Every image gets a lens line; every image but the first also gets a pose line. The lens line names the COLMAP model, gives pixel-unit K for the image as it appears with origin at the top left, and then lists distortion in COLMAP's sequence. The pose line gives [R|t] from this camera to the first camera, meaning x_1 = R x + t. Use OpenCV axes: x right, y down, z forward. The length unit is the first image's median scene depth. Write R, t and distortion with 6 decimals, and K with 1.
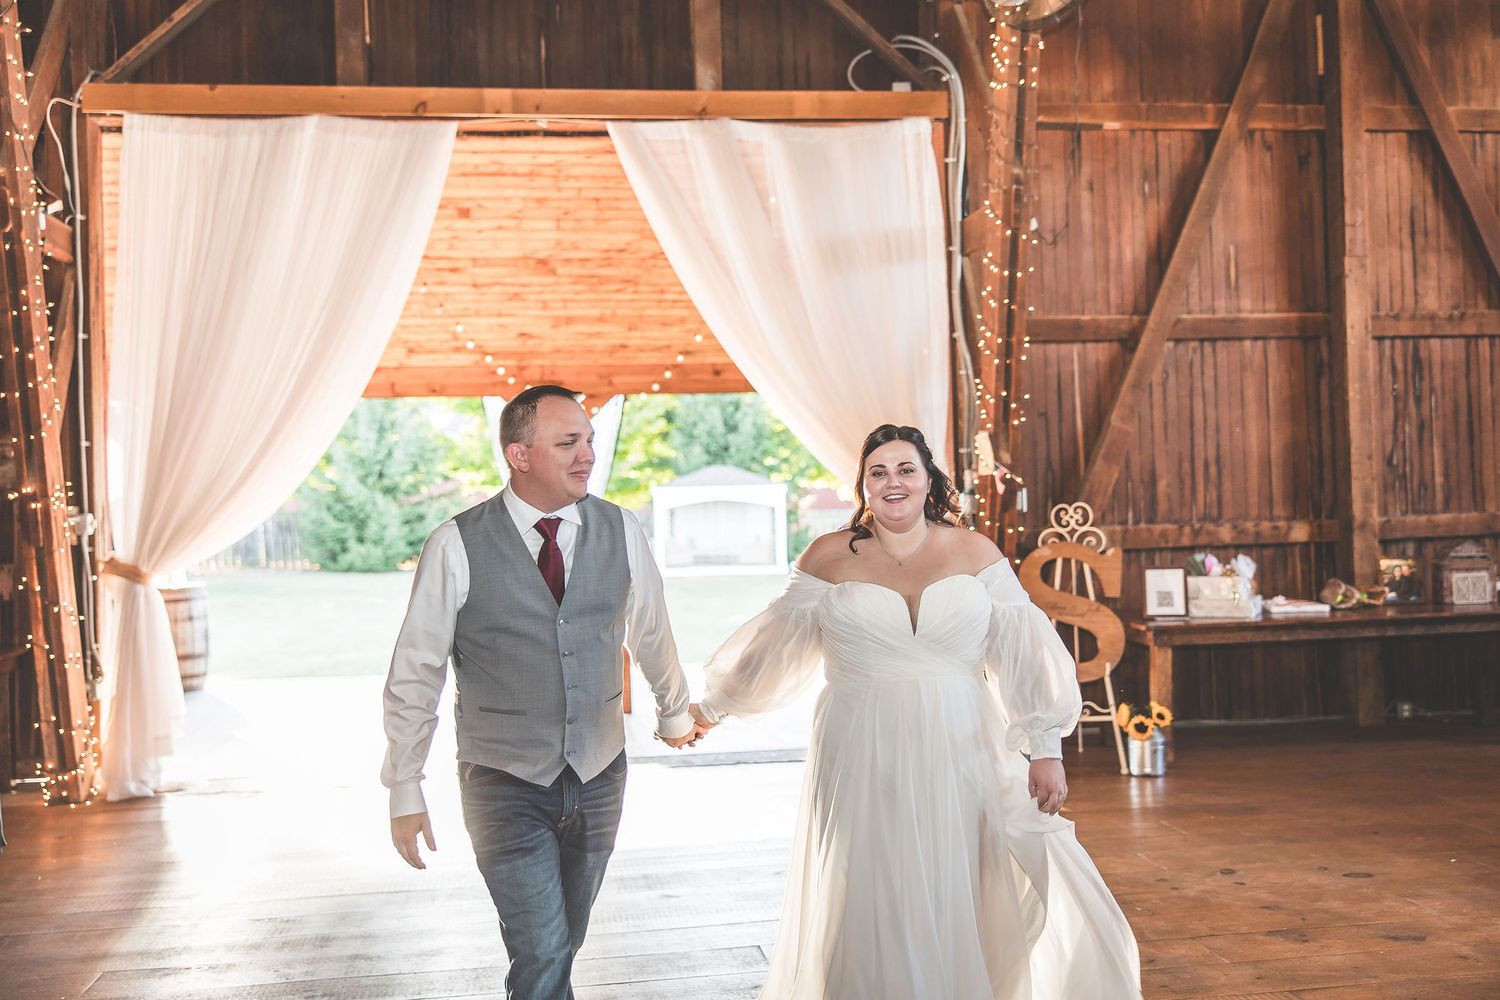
lens RADIAL K [[1607.2, 0, 652.6], [0, 1607.2, 499.8], [0, 0, 1]] dist [0.019166, 0.000000]
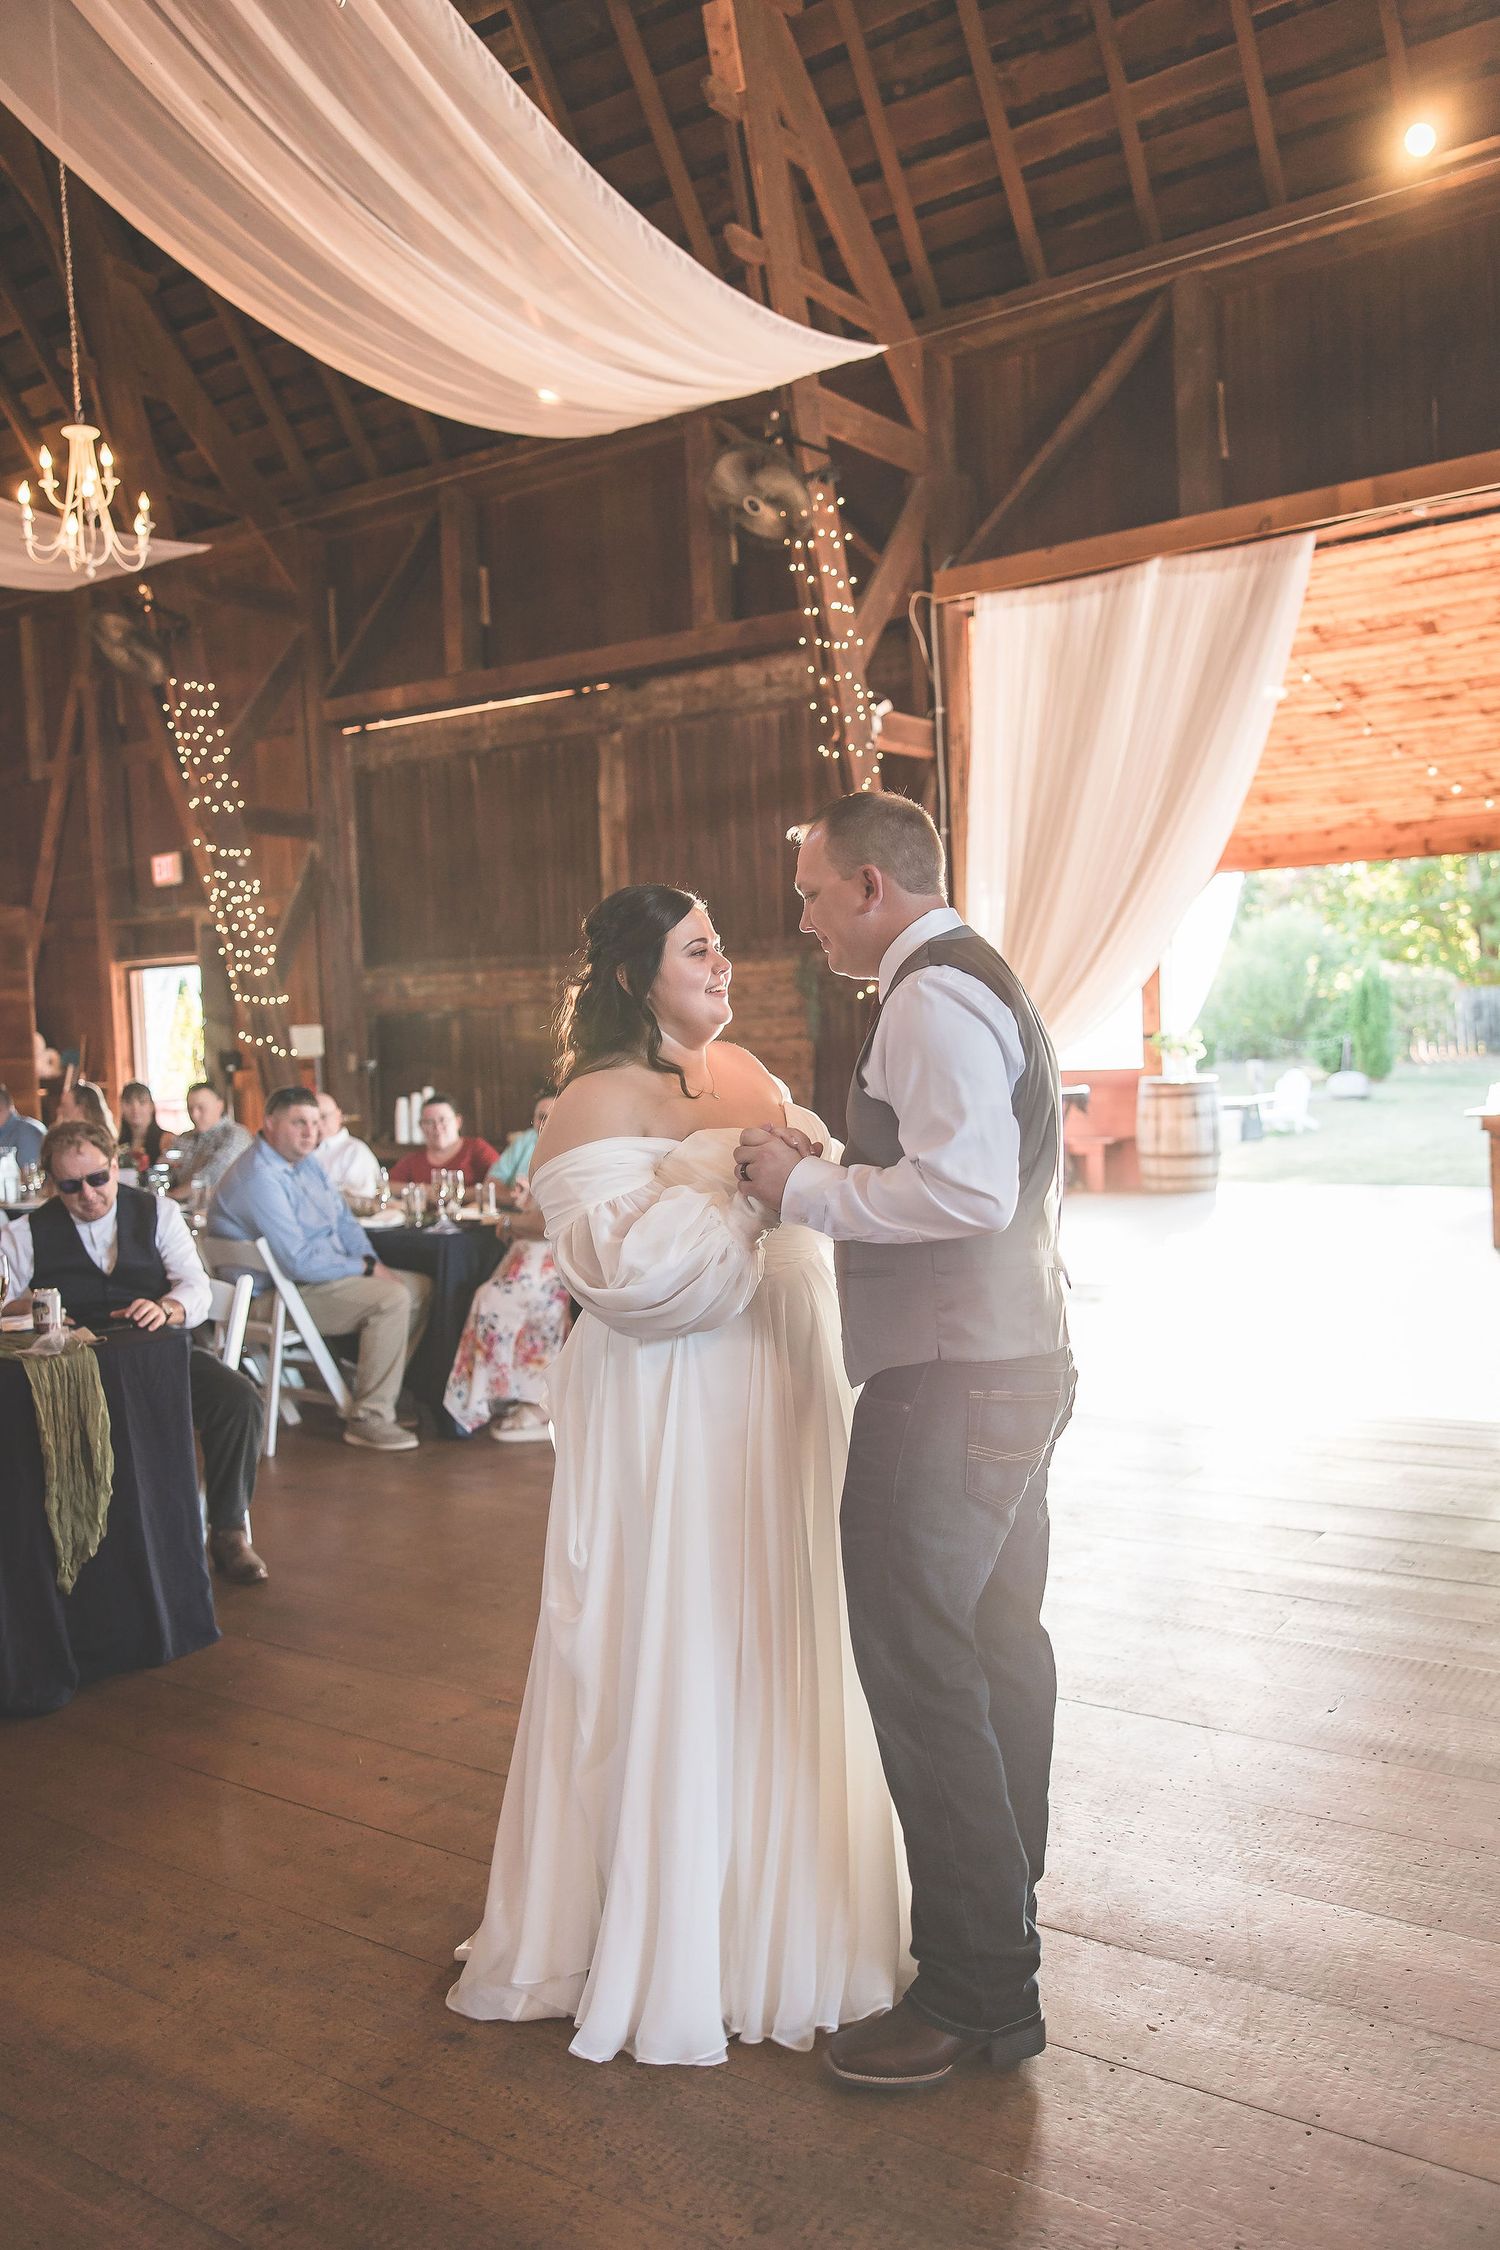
lens RADIAL K [[1790.5, 0, 737.6], [0, 1790.5, 1127.6], [0, 0, 1]] dist [0.011950, -0.006710]
pose [[0.702099, 0.038717, -0.711026, 0.335813], [0.026597, 0.996398, 0.080519, -0.011385], [0.711582, -0.075444, 0.698540, 0.119592]]
